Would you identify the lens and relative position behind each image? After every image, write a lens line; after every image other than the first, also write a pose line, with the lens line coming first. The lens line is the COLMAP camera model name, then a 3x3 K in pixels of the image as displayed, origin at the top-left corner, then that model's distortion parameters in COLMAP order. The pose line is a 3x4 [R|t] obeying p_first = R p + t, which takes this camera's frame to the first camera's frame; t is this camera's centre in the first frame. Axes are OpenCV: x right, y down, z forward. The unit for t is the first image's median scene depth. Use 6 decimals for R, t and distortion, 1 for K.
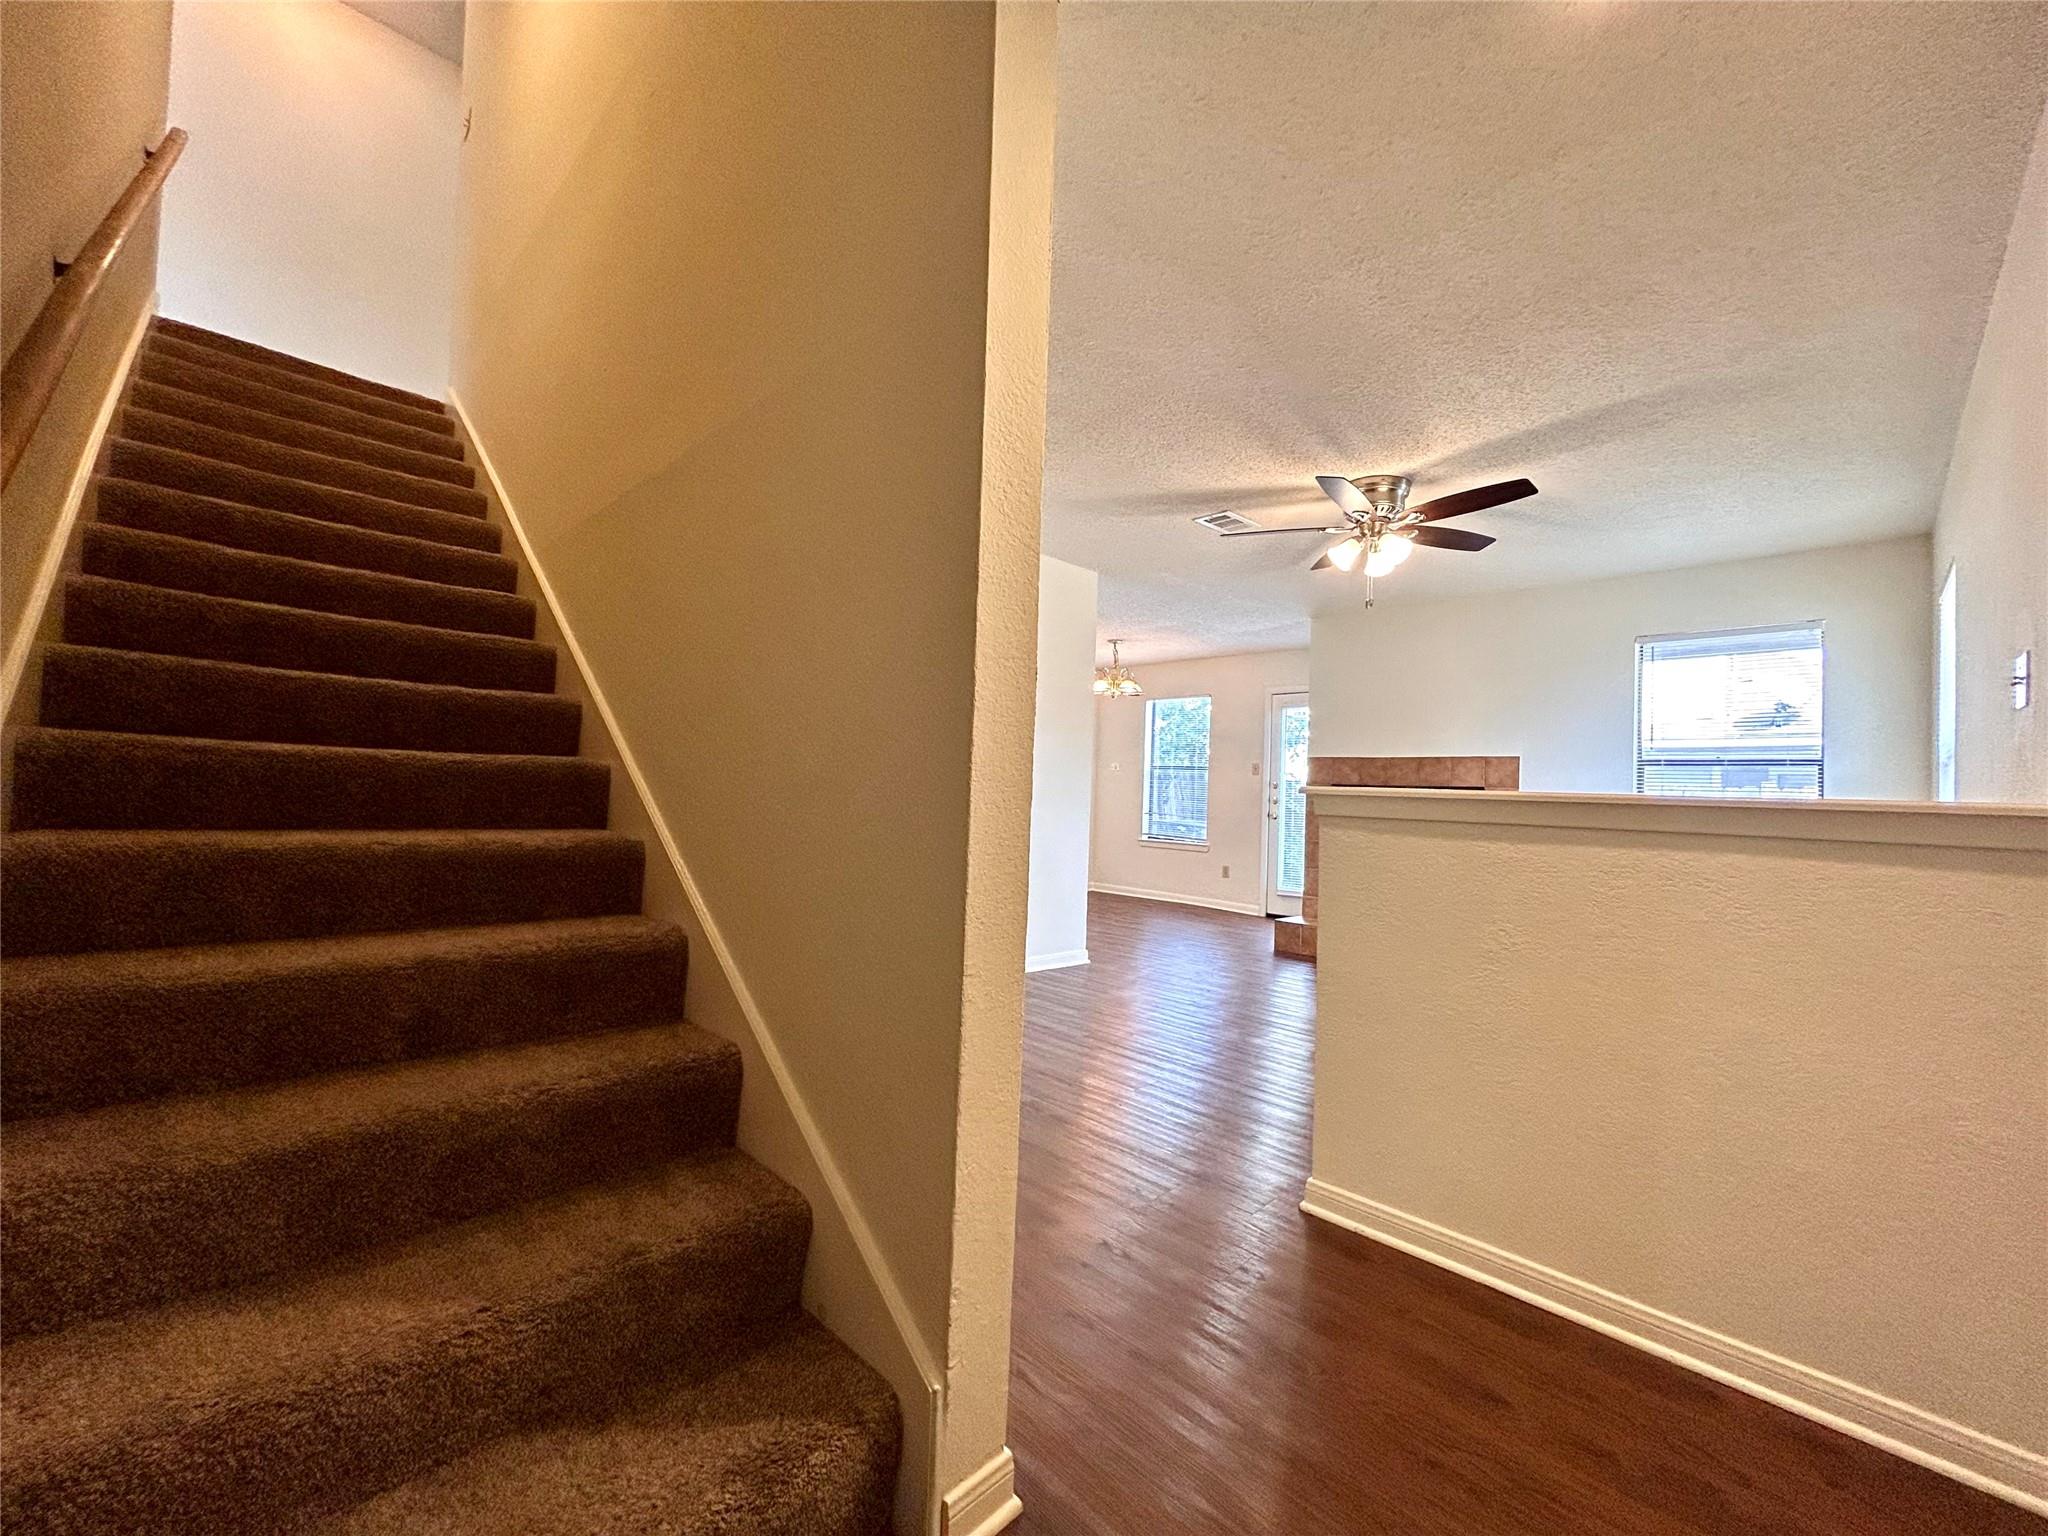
lens RADIAL K [[825.4, 0, 1026.2], [0, 825.4, 766.3], [0, 0, 1]] dist [0.002705, 0.000301]
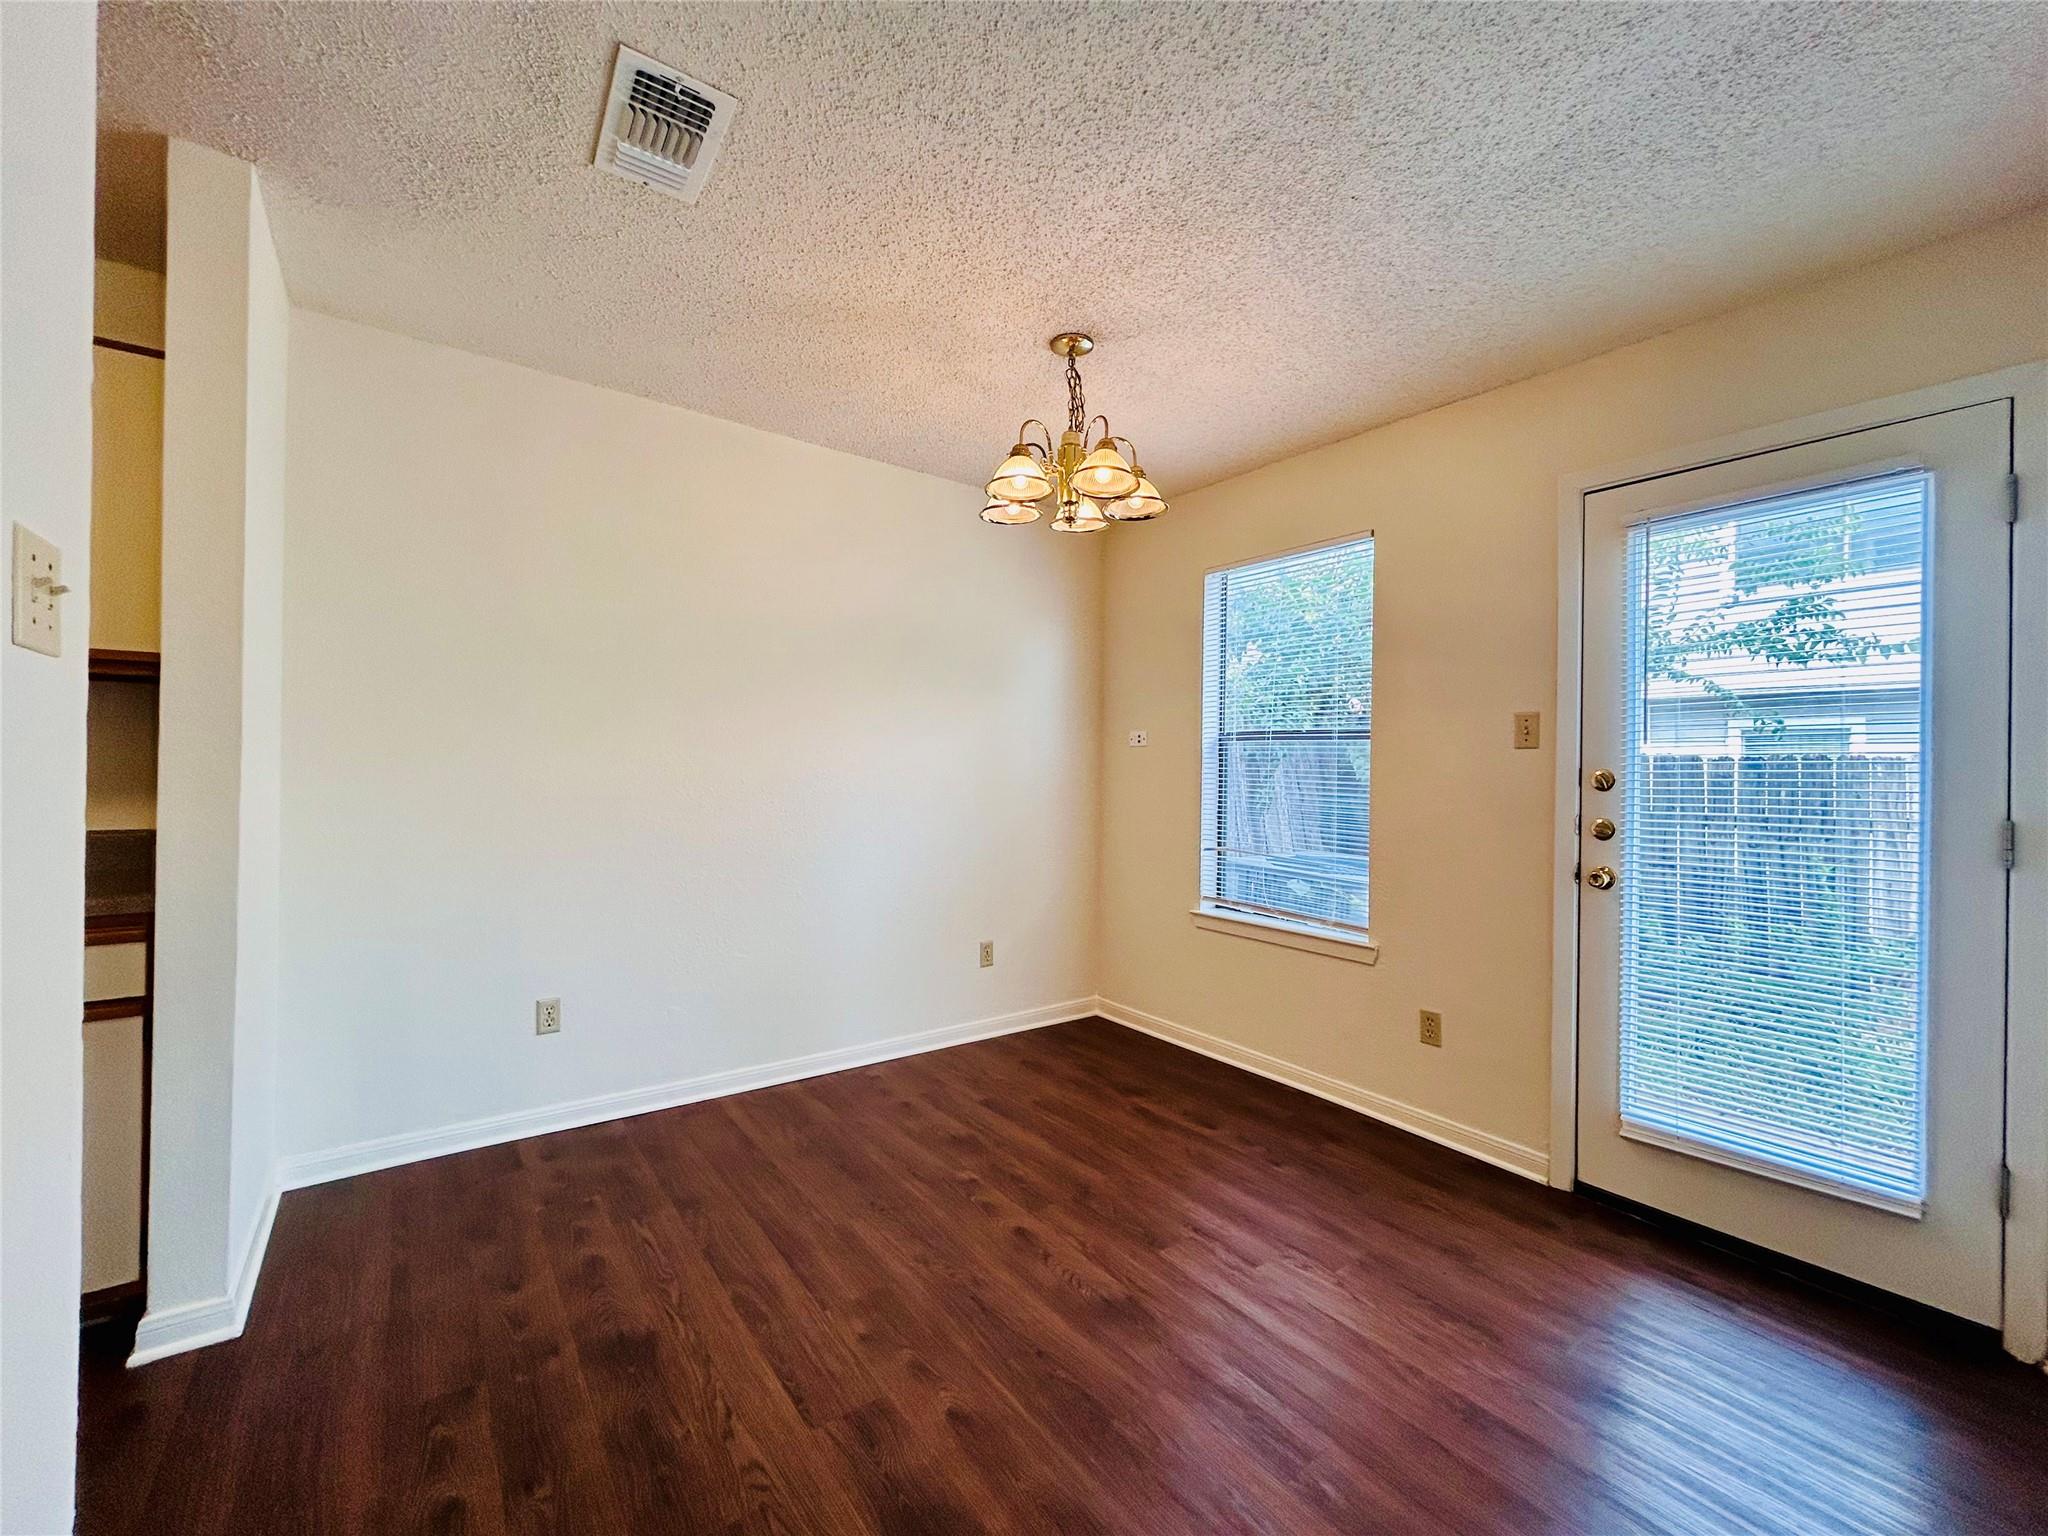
lens RADIAL K [[825.4, 0, 1025.7], [0, 825.4, 764.2], [0, 0, 1]] dist [0.002705, 0.000301]
pose [[0.989982, -0.025493, -0.138872, 0.115090], [0.028572, 0.999387, 0.020225, 0.004212], [0.138271, -0.023991, 0.990104, 0.590182]]
